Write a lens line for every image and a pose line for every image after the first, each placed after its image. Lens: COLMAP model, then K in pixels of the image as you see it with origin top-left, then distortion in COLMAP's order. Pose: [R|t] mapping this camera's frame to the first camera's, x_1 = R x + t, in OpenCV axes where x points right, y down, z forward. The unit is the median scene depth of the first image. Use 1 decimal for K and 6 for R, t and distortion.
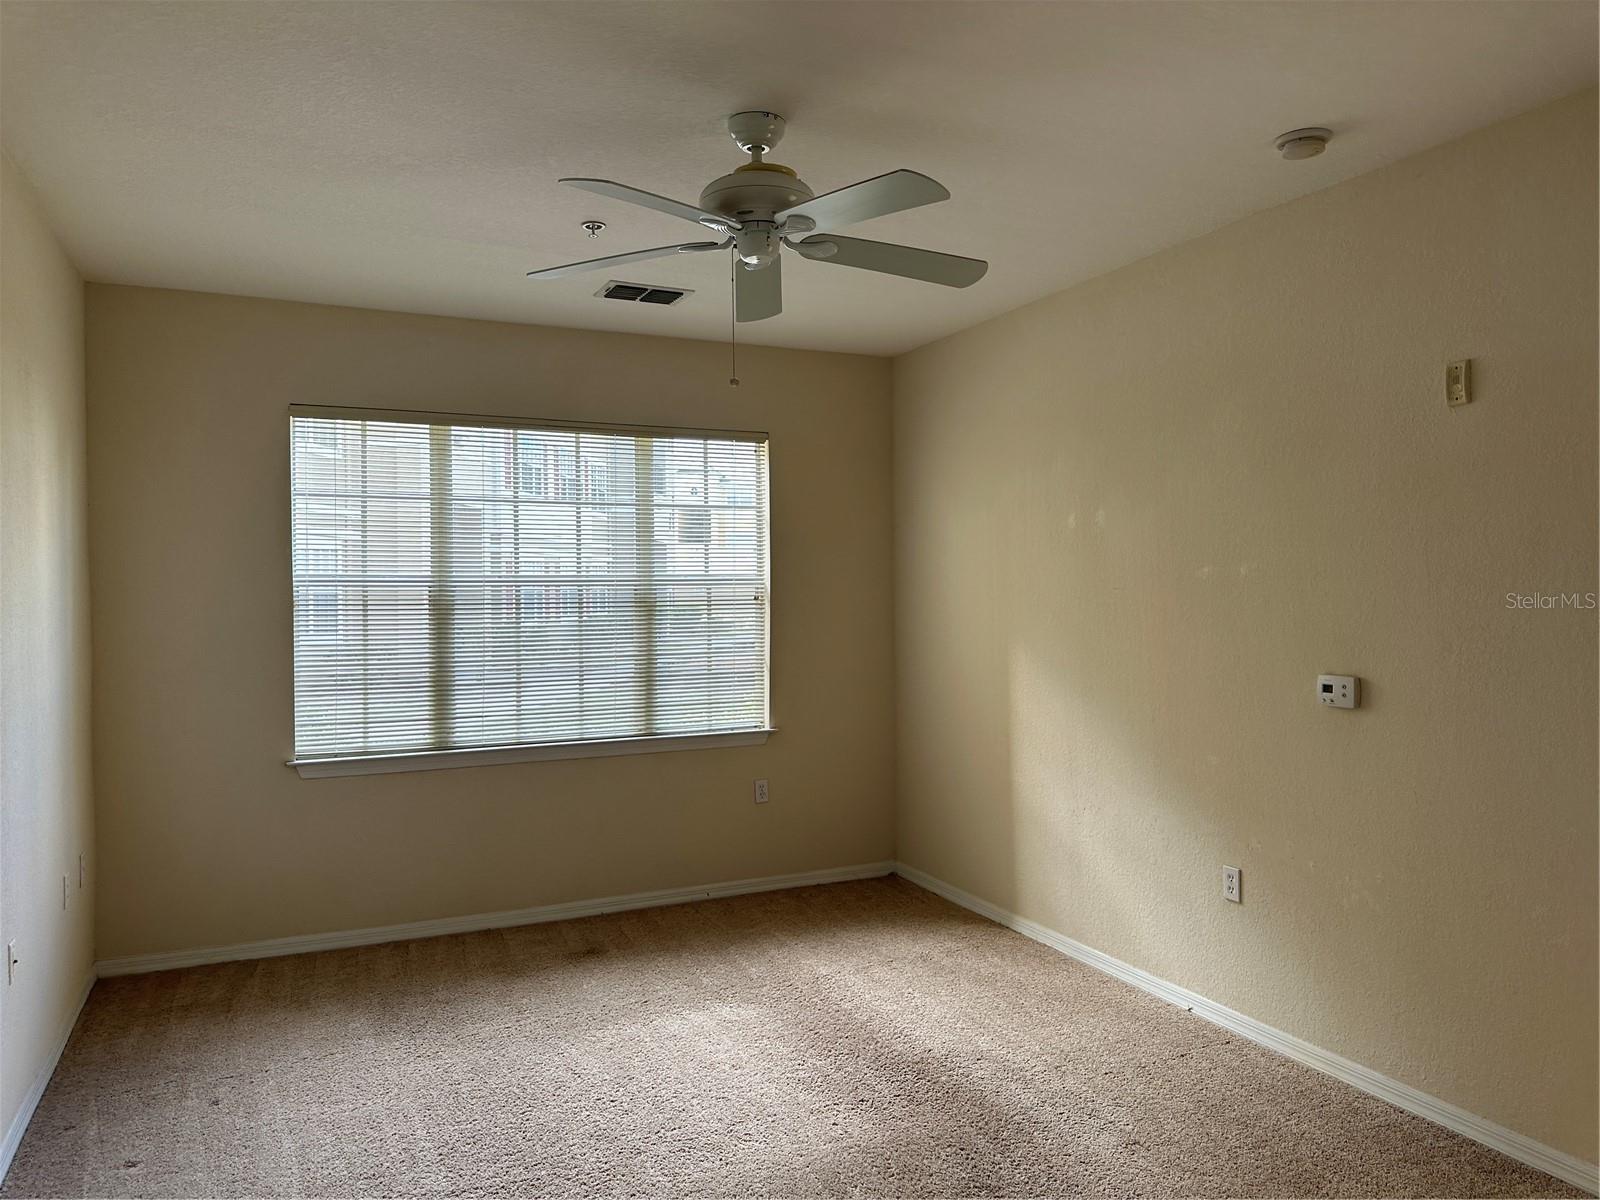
lens RADIAL K [[1118.0, 0, 794.5], [0, 1118.0, 595.8], [0, 0, 1]] dist [0.144508, -0.233255]
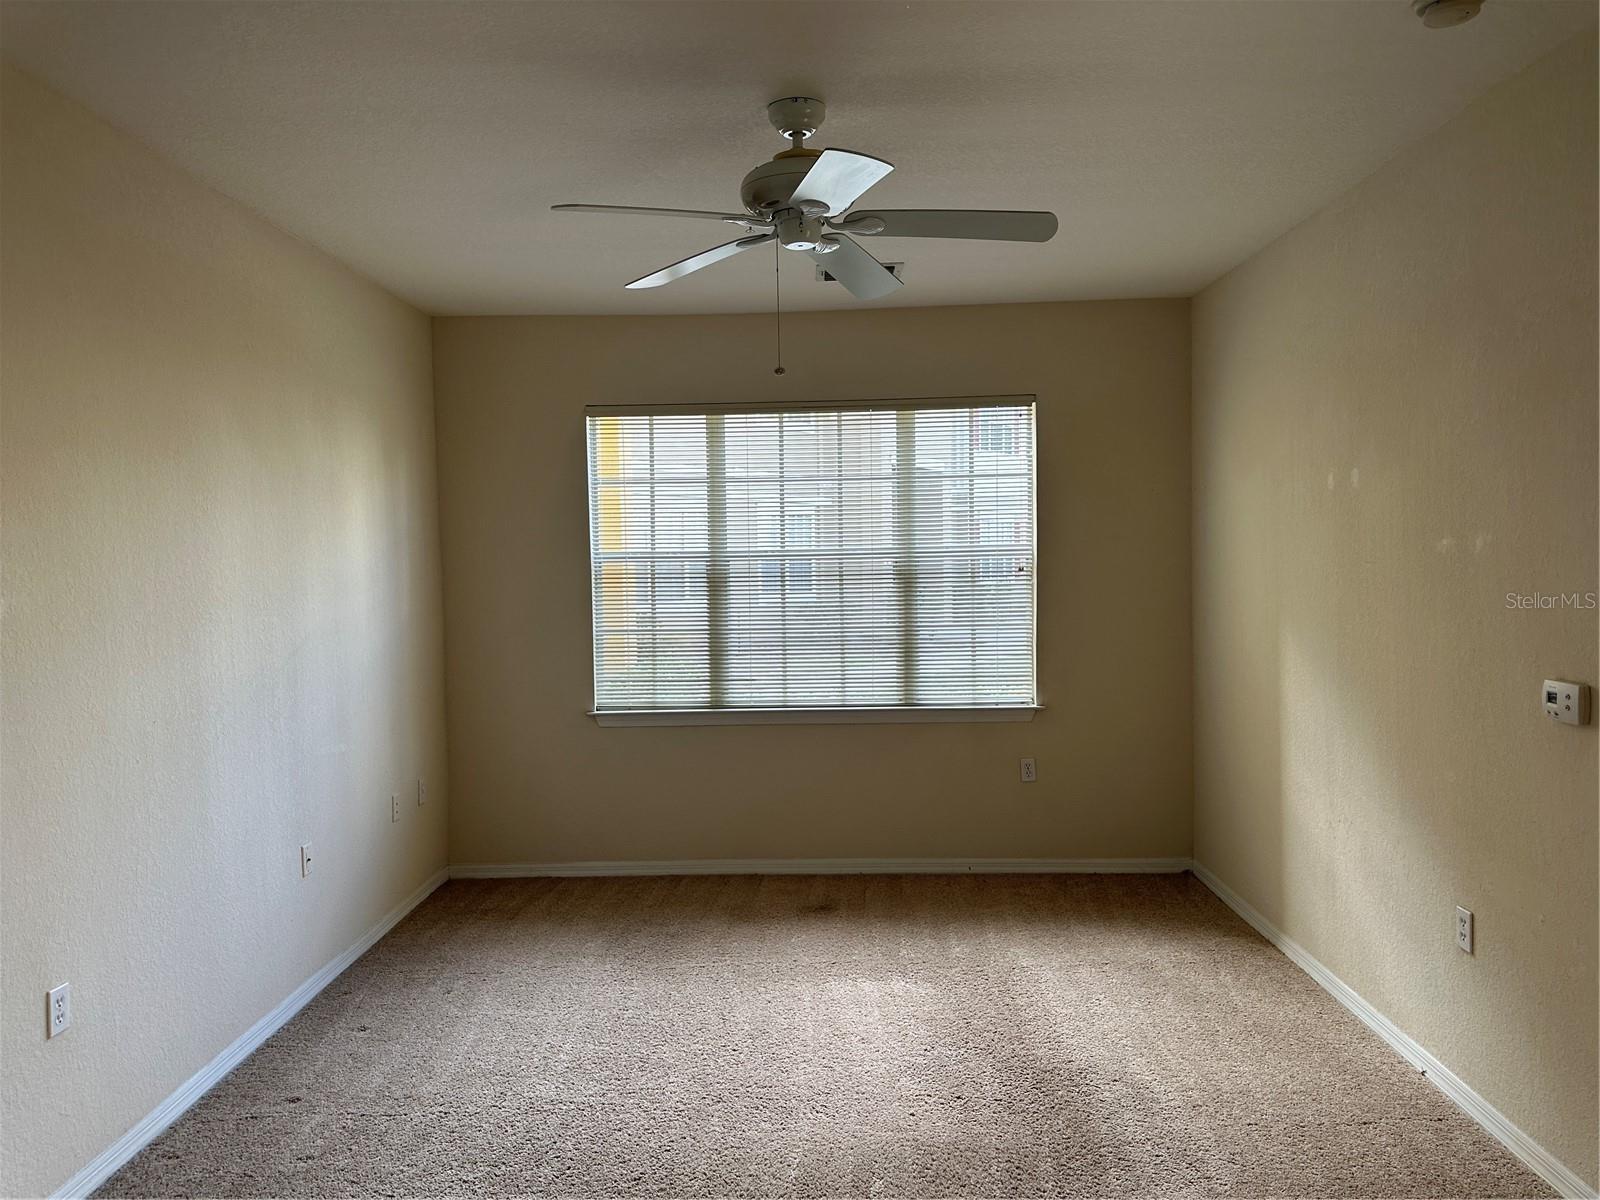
lens RADIAL K [[1121.2, 0, 797.8], [0, 1121.2, 588.6], [0, 0, 1]] dist [0.067358, -0.069802]
pose [[0.899717, 0.005283, -0.436441, 0.255033], [0.009633, 0.999443, 0.031956, -0.016923], [0.436367, -0.032956, 0.899165, 0.059656]]
